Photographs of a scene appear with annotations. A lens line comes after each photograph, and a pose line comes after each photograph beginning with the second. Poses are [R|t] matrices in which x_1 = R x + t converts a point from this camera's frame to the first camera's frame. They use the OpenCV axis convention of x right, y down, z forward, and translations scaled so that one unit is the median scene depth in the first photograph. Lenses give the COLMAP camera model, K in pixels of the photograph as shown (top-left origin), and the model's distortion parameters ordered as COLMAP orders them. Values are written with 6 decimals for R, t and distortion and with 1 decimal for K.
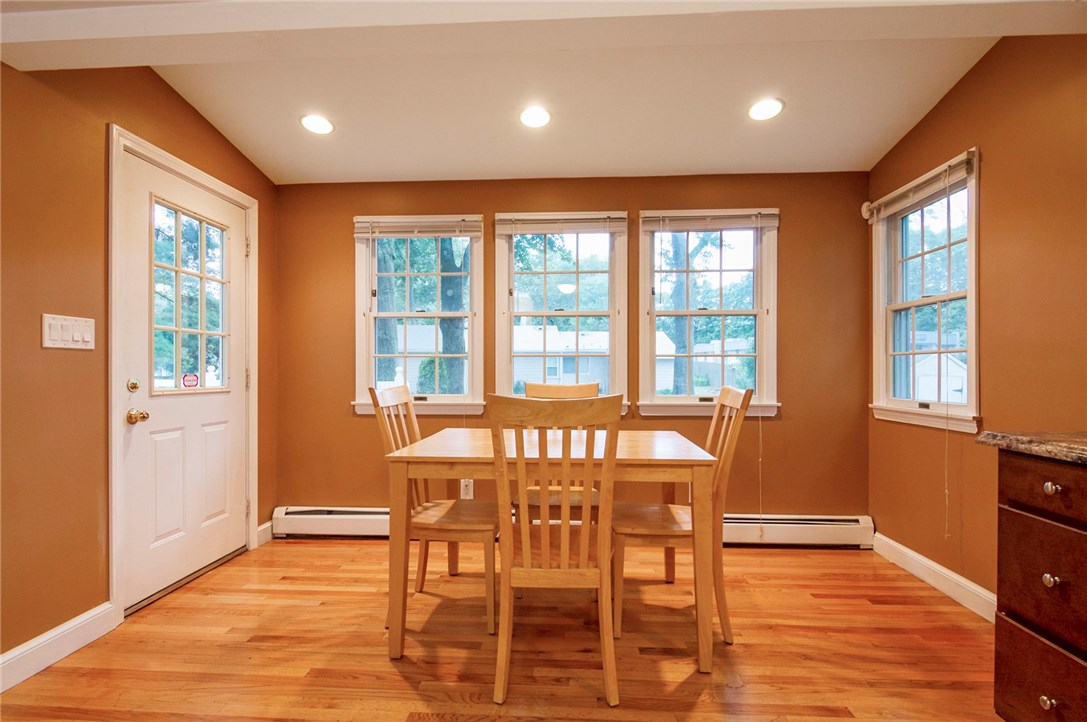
lens RADIAL K [[545.8, 0, 539.5], [0, 545.8, 371.6], [0, 0, 1]] dist [-0.001606, -0.001062]
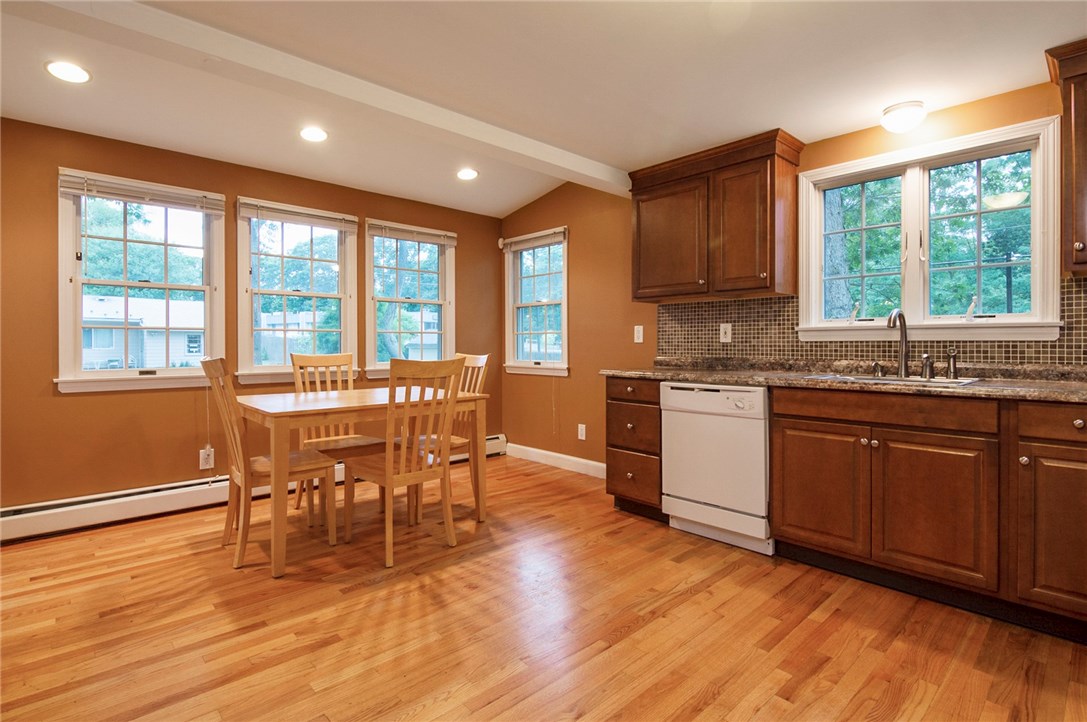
lens RADIAL K [[533.8, 0, 541.6], [0, 533.8, 344.8], [0, 0, 1]] dist [0.001115, -0.000499]
pose [[0.686141, -0.001081, 0.727468, -0.562617], [0.002141, 0.999998, -0.000534, 0.004110], [-0.727465, 0.001924, 0.686142, -0.196800]]
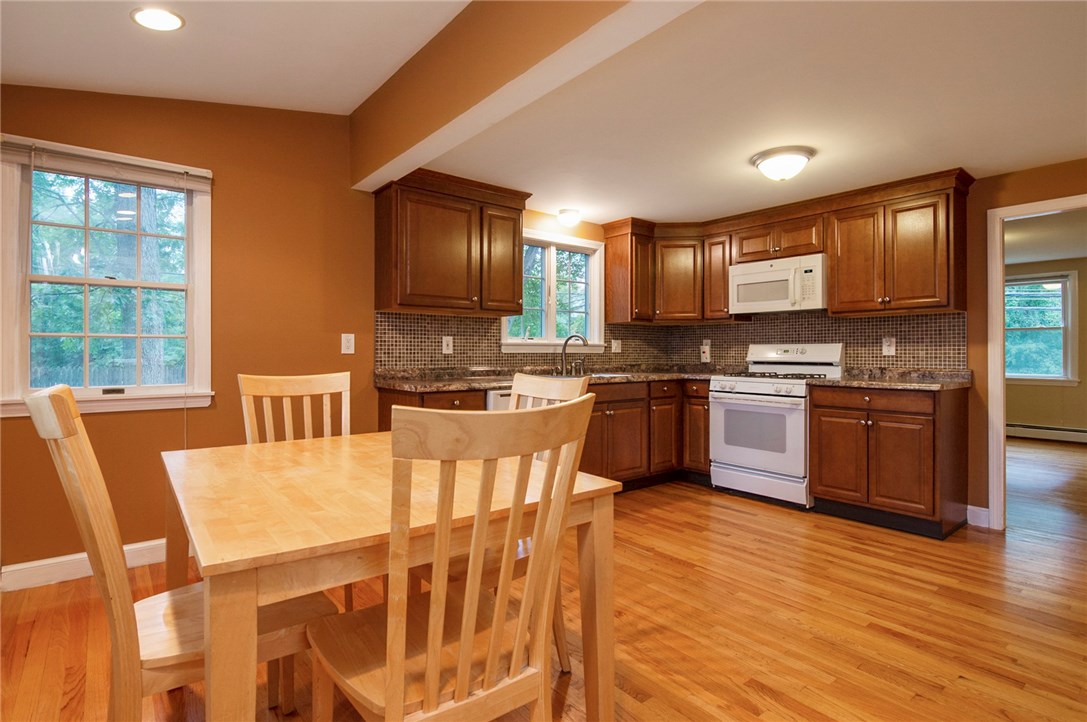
lens RADIAL K [[544.8, 0, 542.6], [0, 544.8, 350.9], [0, 0, 1]] dist [-0.000468, -0.000515]
pose [[-0.680019, 0.001453, 0.733193, -0.544591], [0.001118, 0.999999, -0.000945, -0.007226], [-0.733193, 0.000177, -0.680020, 1.162660]]
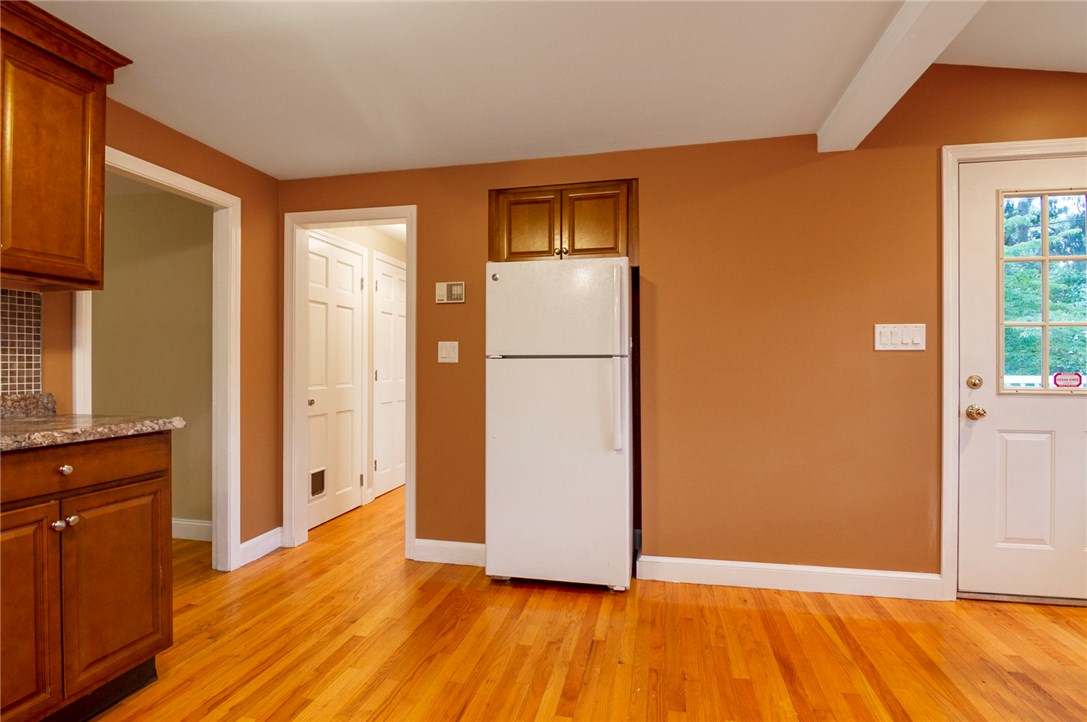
lens RADIAL K [[538.7, 0, 541.7], [0, 538.7, 365.1], [0, 0, 1]] dist [-0.001651, -0.013497]
pose [[-0.151229, 0.000070, -0.988499, 0.355129], [-0.003576, 0.999993, 0.000618, -0.005058], [0.988492, 0.003628, -0.151228, 0.304082]]
